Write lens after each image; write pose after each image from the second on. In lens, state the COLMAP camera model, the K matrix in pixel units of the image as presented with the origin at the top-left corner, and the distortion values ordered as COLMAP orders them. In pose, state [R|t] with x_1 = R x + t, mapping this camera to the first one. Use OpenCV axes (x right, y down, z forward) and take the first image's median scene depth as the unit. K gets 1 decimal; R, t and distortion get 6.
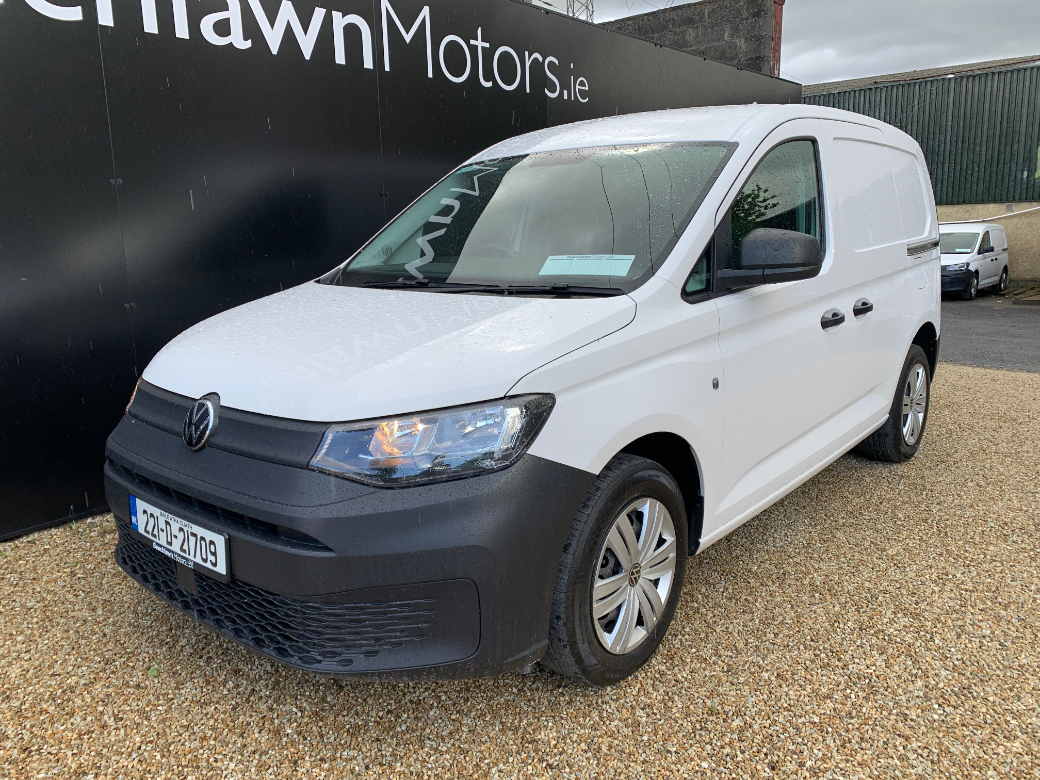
lens RADIAL K [[784.0, 0, 520.0], [0, 784.0, 390.0], [0, 0, 1]] dist [0.005097, -0.000853]
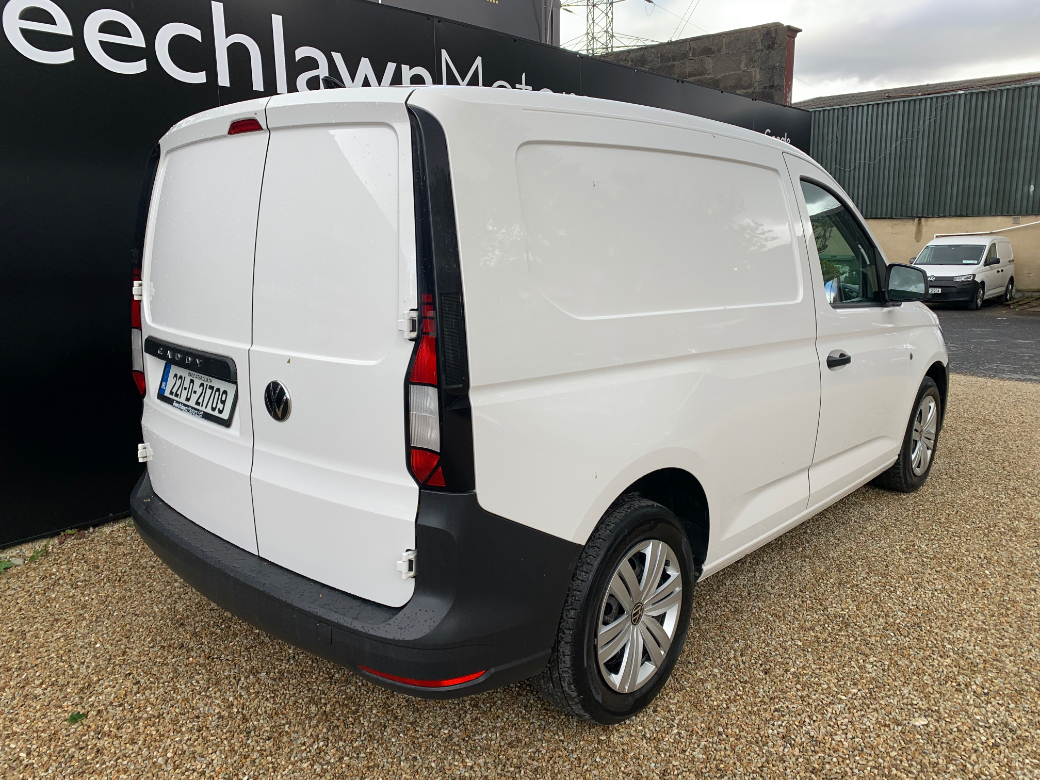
lens RADIAL K [[848.9, 0, 520.0], [0, 848.9, 390.0], [0, 0, 1]] dist [0.001912, 0.002971]
pose [[0.999950, 0.010036, -0.000307, -0.087740], [-0.010037, 0.999946, -0.002580, 0.000113], [0.000281, 0.002583, 0.999997, -0.383788]]
